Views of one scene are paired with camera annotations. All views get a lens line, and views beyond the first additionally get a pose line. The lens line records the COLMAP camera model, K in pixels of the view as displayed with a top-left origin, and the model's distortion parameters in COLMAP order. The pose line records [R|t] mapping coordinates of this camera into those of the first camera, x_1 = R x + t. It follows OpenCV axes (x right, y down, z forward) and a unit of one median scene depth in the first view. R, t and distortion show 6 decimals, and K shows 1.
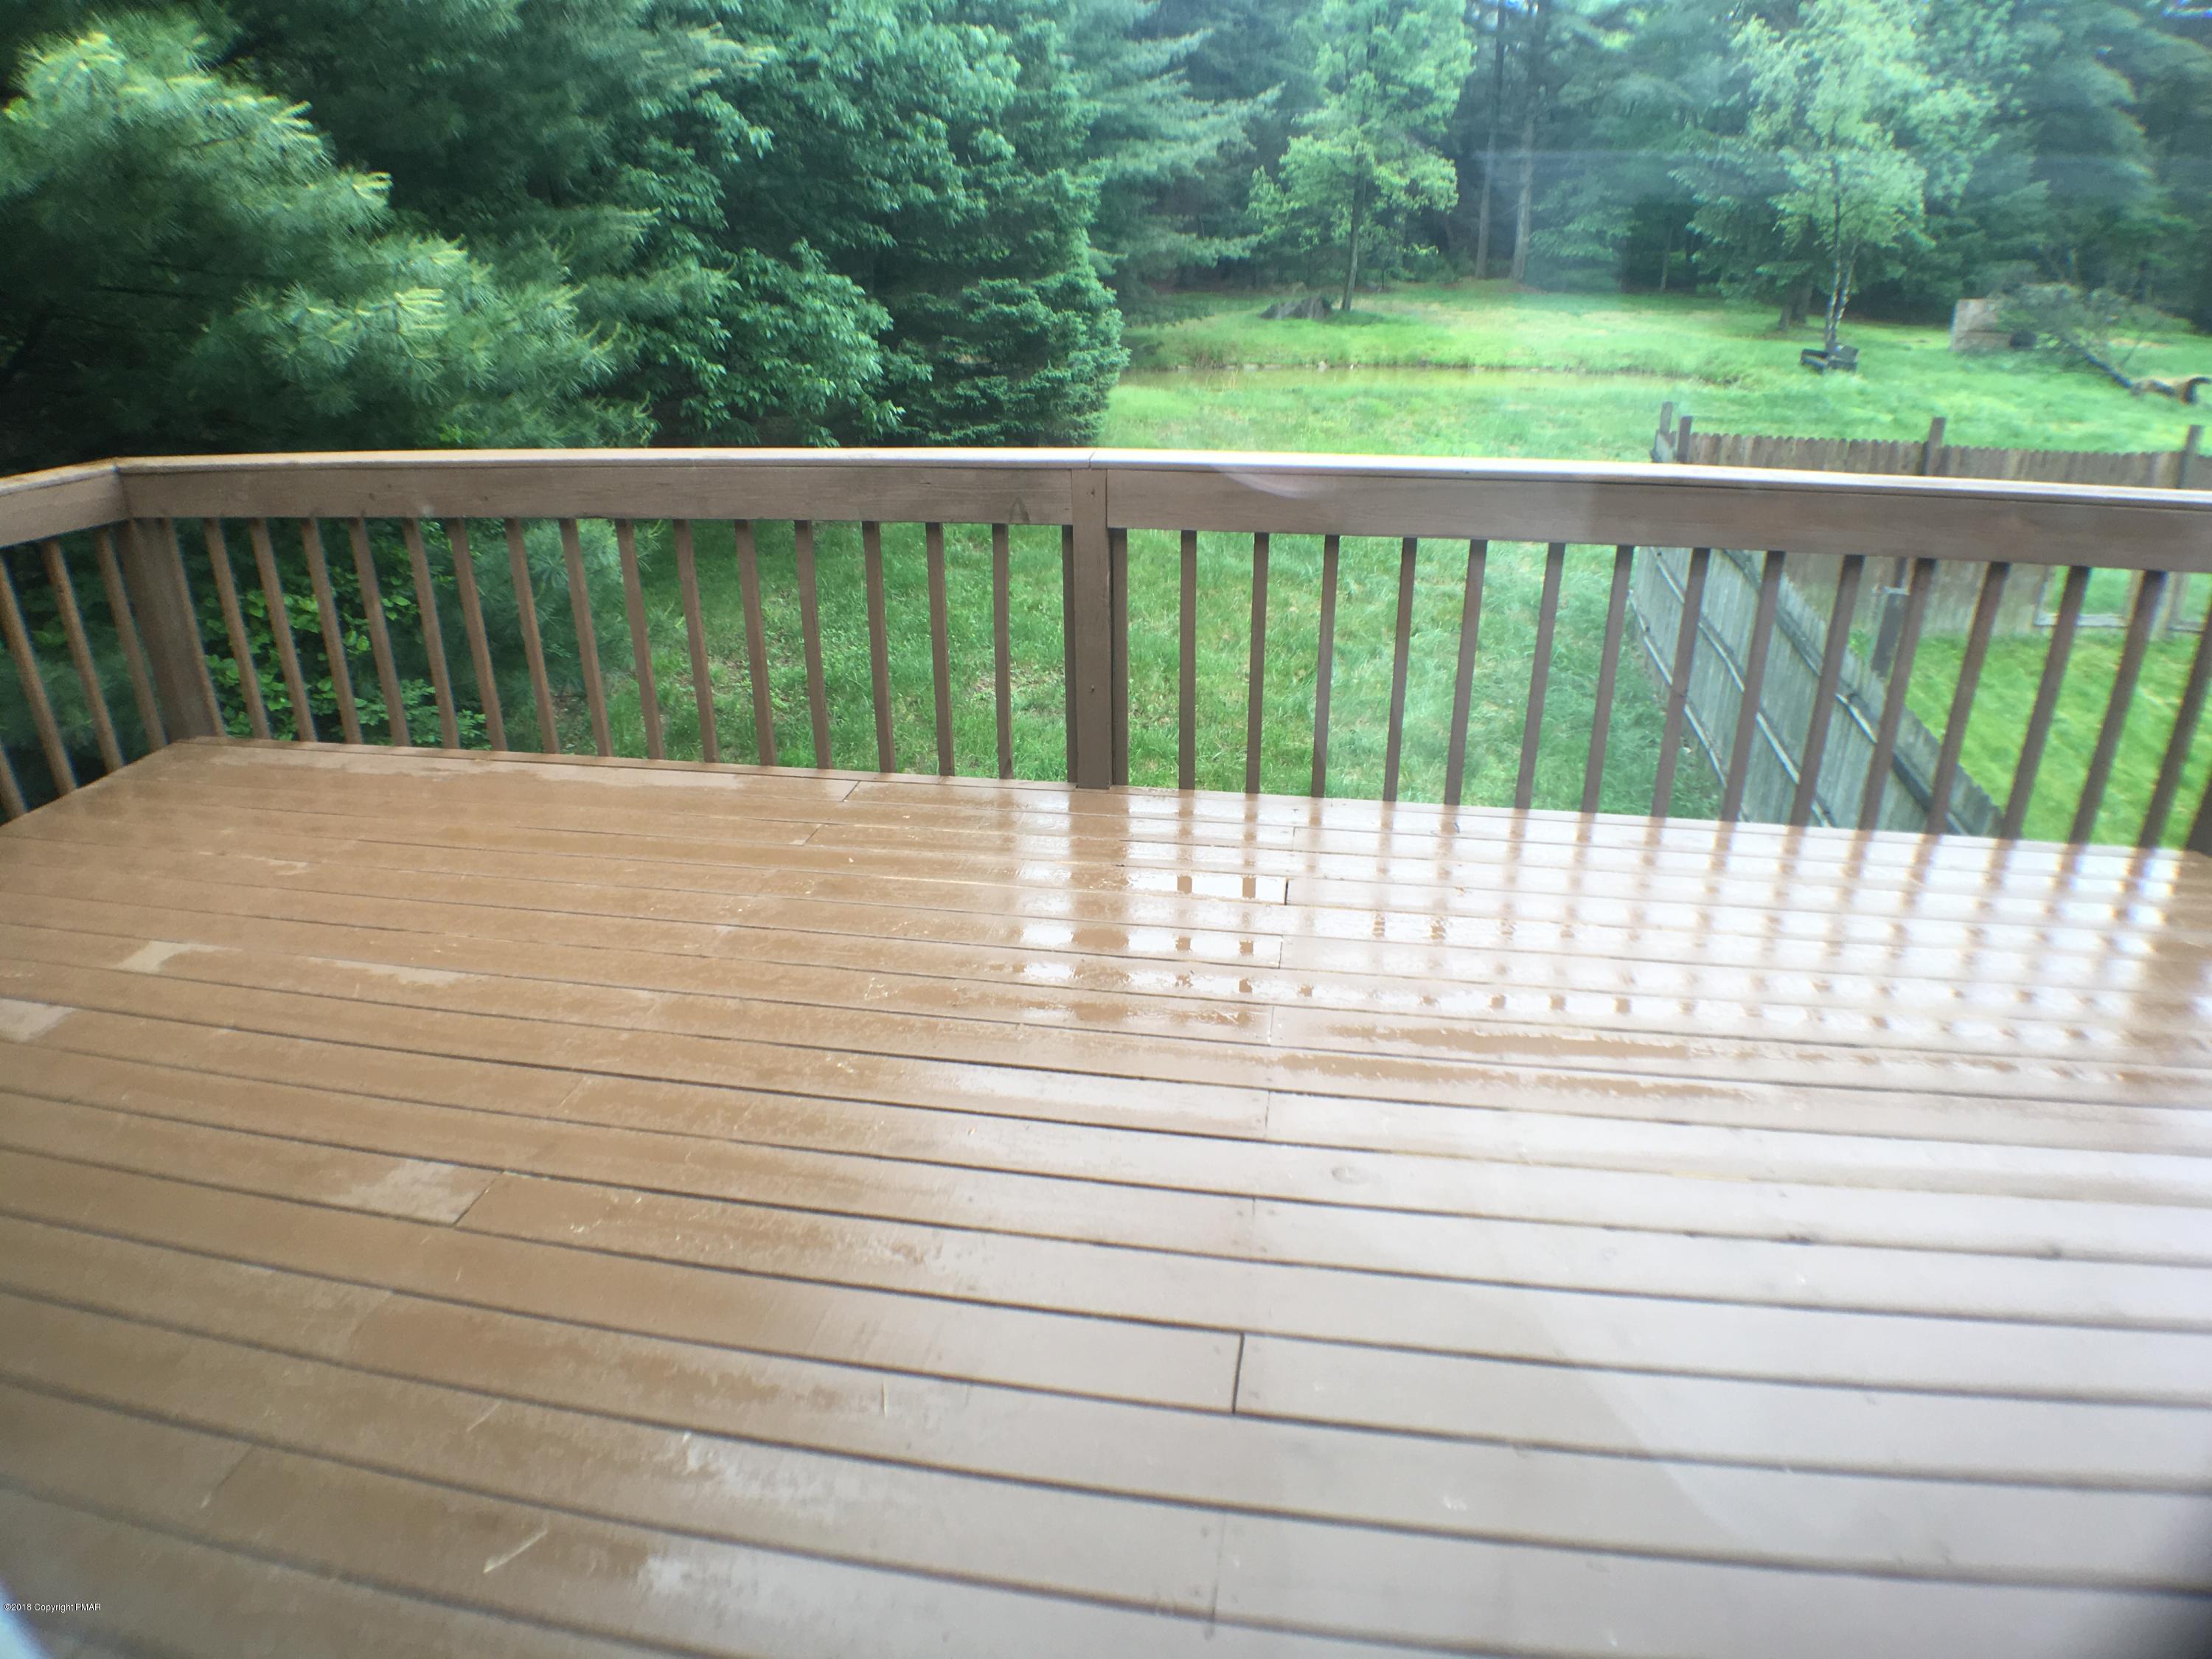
lens RADIAL K [[1318.4, 0, 1109.3], [0, 1318.4, 831.9], [0, 0, 1]] dist [-0.064728, -0.003847]
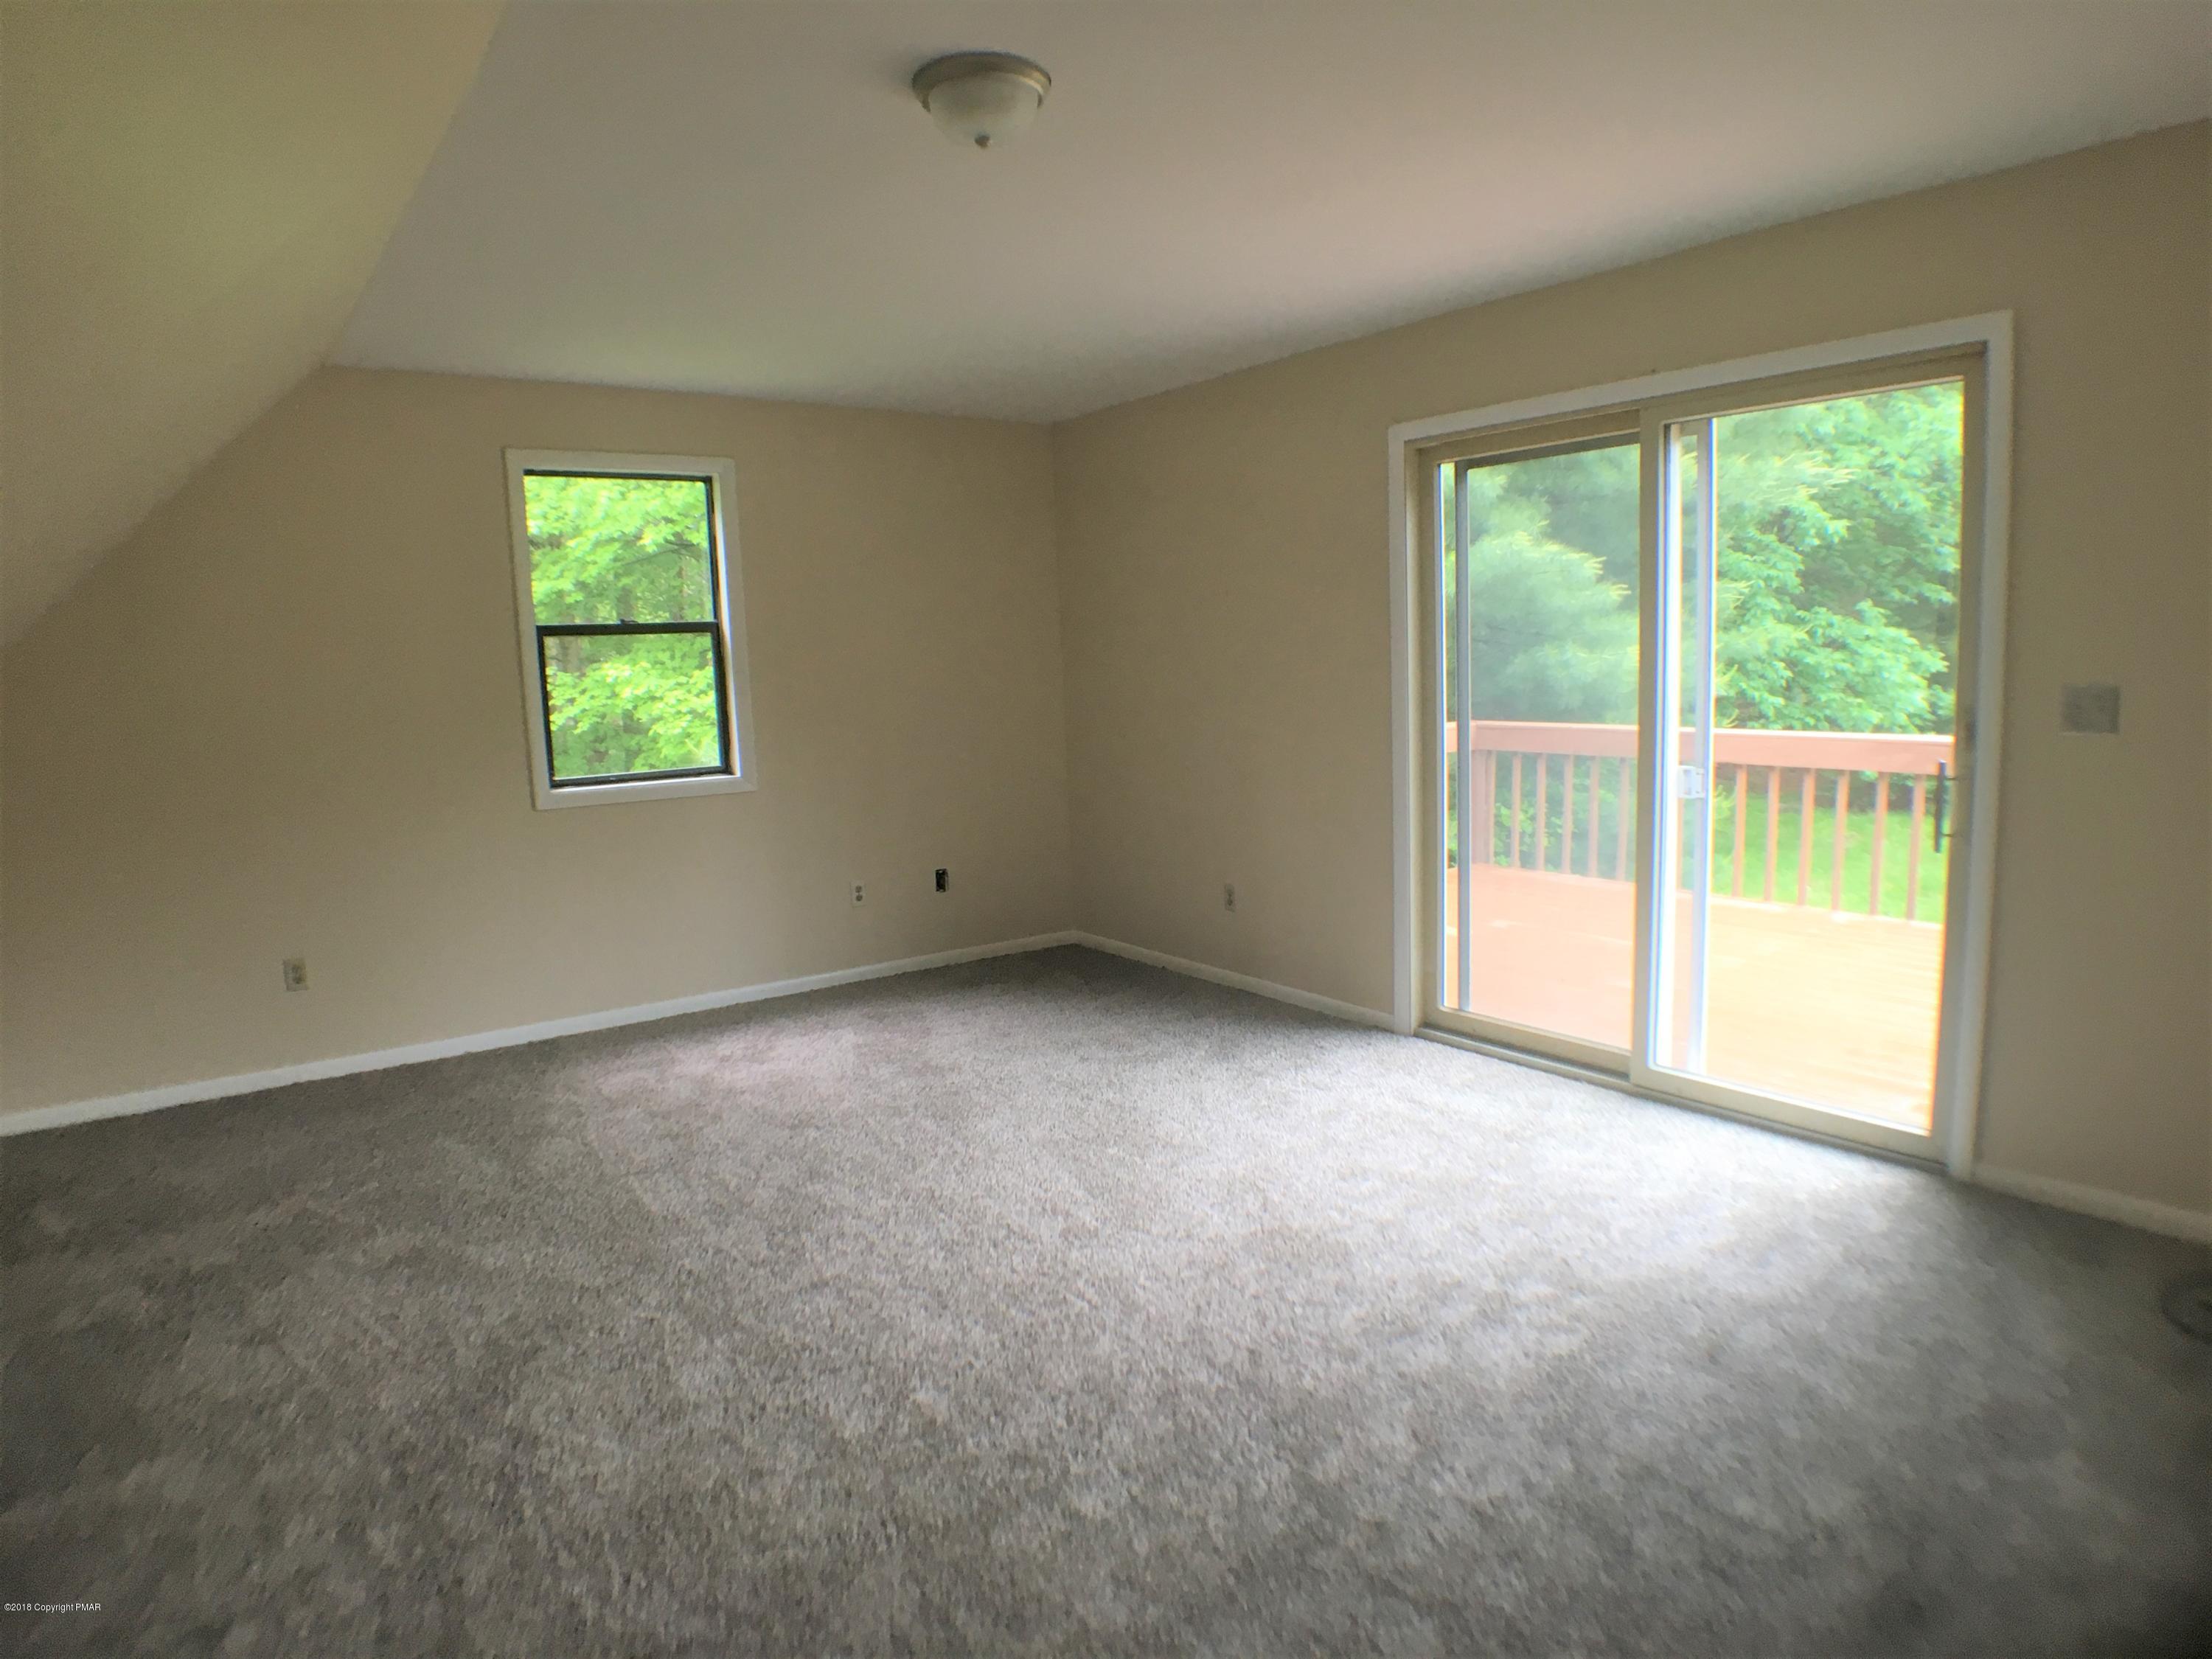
lens RADIAL K [[1318.4, 0, 1108.7], [0, 1318.4, 829.1], [0, 0, 1]] dist [-0.064728, -0.003847]
pose [[0.736657, 0.070592, -0.672572, 0.070212], [-0.235139, 0.959220, -0.156866, 0.113168], [0.634071, 0.273704, 0.723215, -0.284427]]
